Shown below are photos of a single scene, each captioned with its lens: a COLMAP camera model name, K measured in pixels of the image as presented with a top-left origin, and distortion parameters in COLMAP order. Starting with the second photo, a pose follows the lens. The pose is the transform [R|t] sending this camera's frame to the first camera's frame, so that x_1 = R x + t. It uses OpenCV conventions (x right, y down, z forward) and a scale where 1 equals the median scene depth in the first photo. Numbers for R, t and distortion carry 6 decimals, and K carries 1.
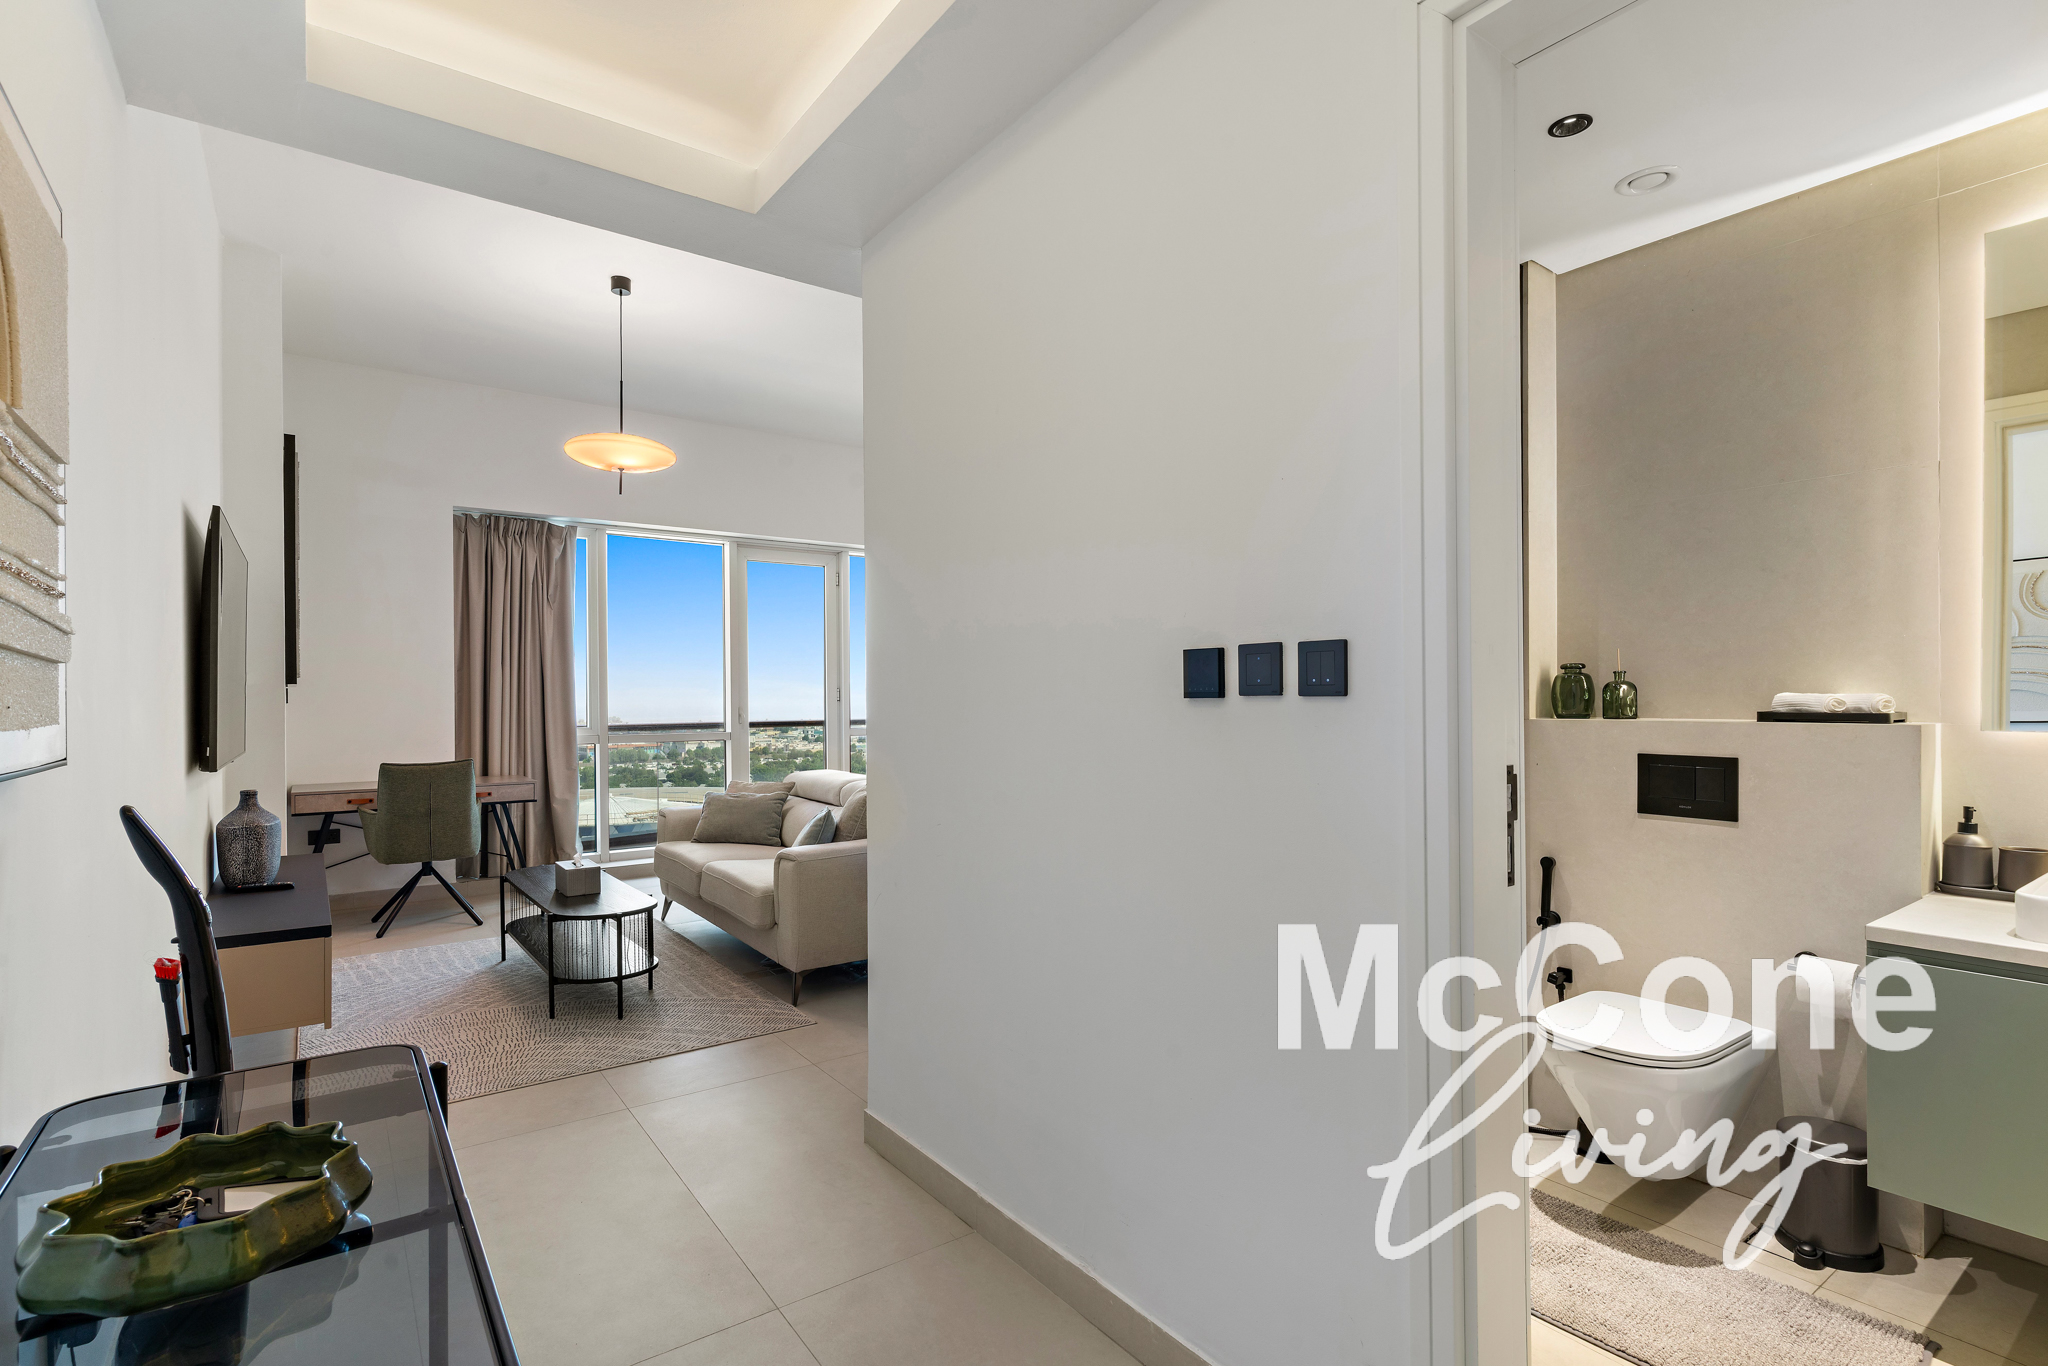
lens RADIAL K [[967.4, 0, 1015.5], [0, 967.4, 697.0], [0, 0, 1]] dist [-0.000731, 0.001249]
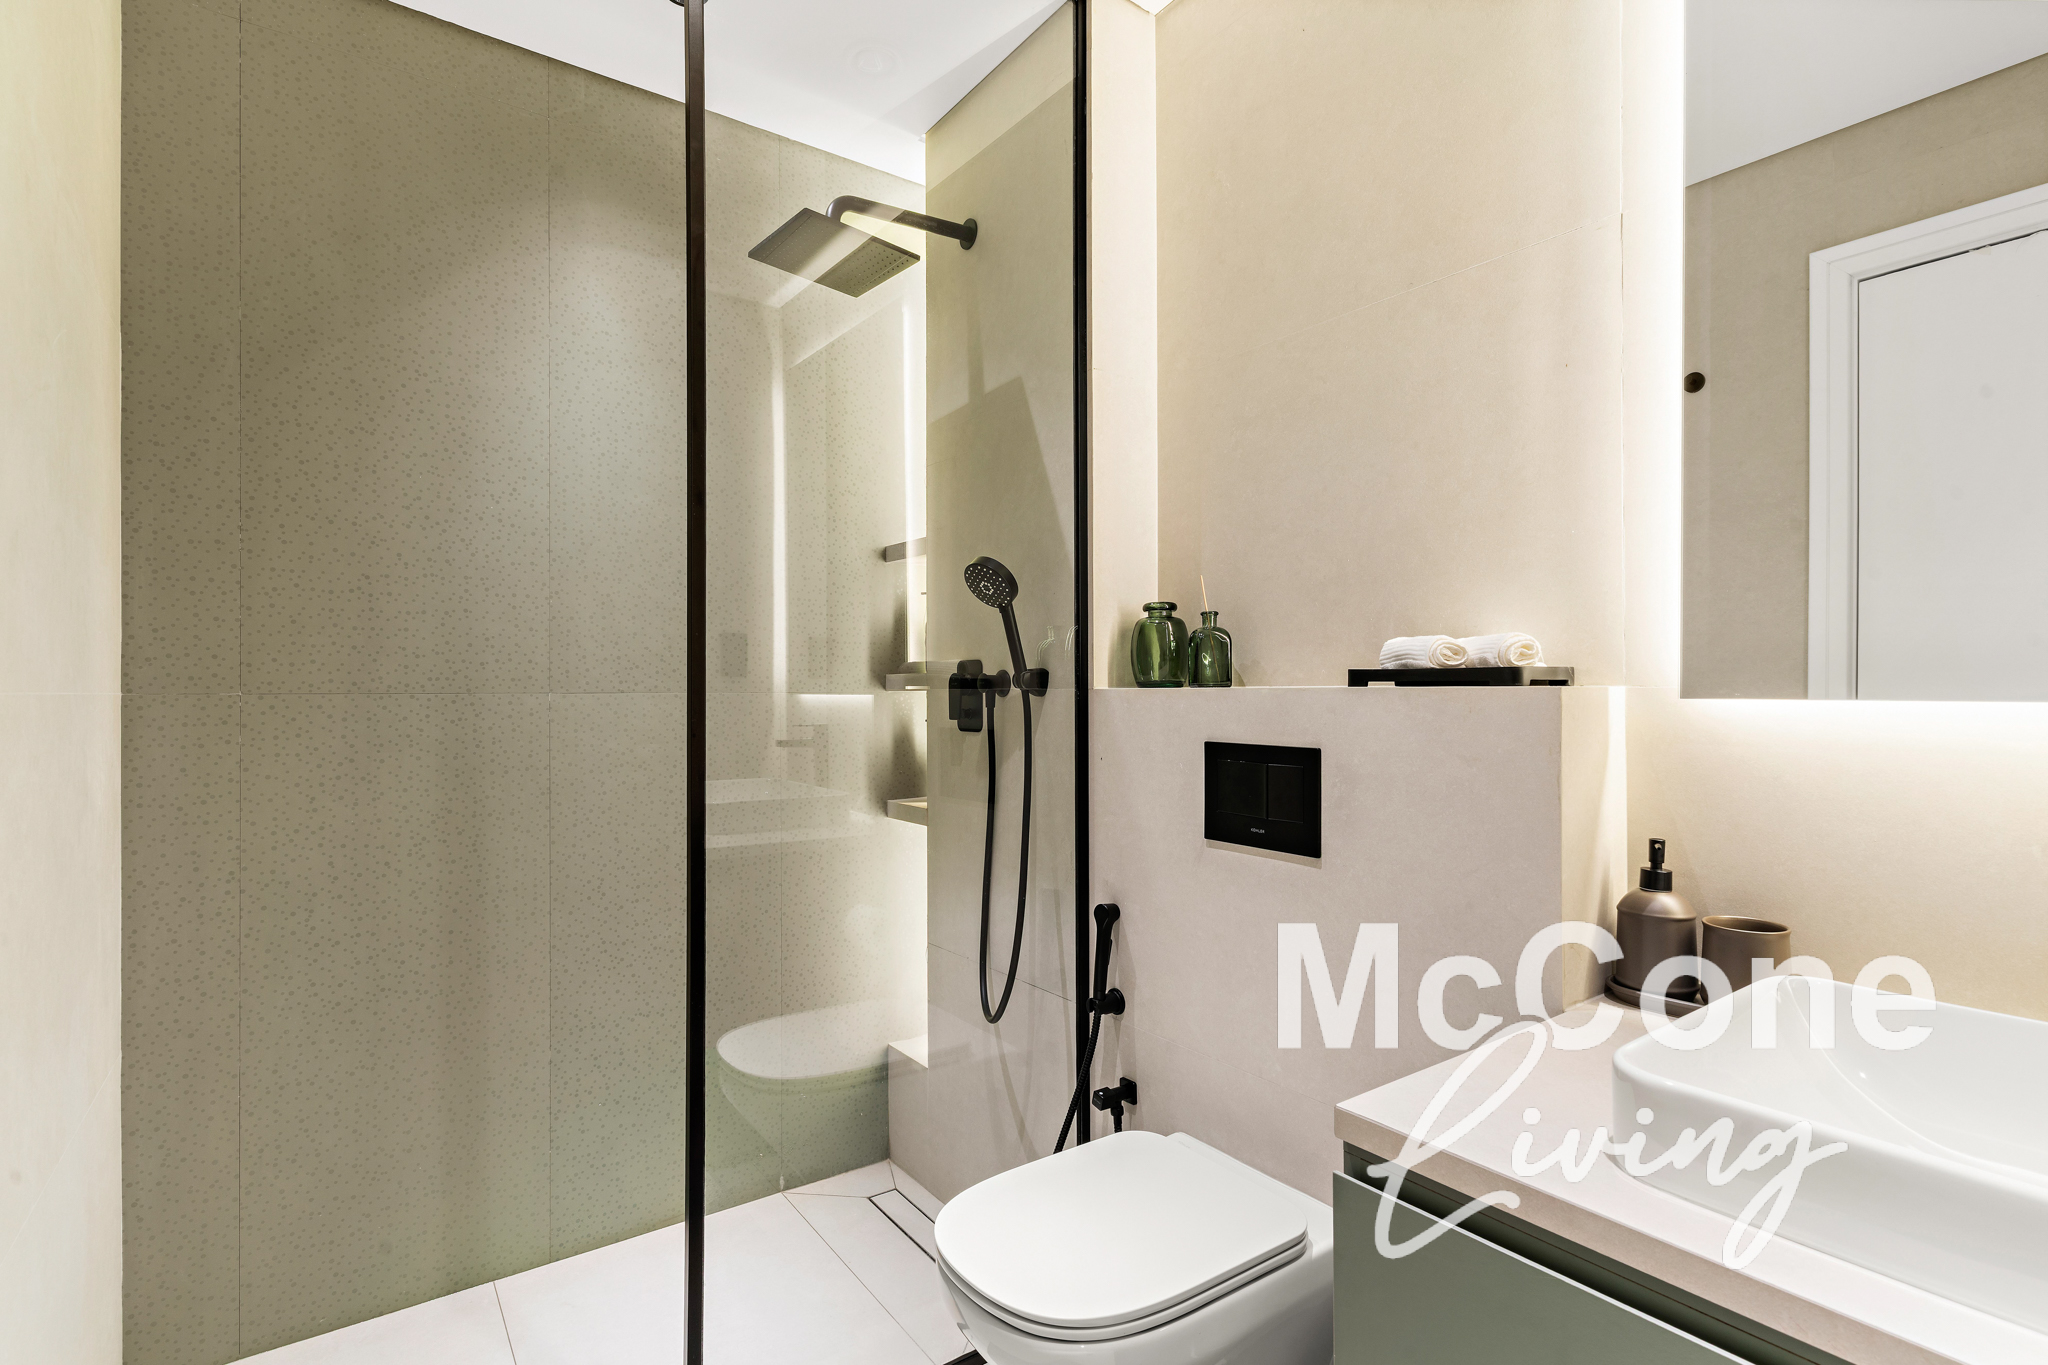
lens RADIAL K [[967.4, 0, 1024.5], [0, 967.4, 683.6], [0, 0, 1]] dist [-0.000731, 0.001249]
pose [[0.999973, 0.006879, 0.002602, 0.593627], [-0.006855, 0.999938, -0.008798, 0.031384], [-0.002663, 0.008780, 0.999958, 0.435020]]
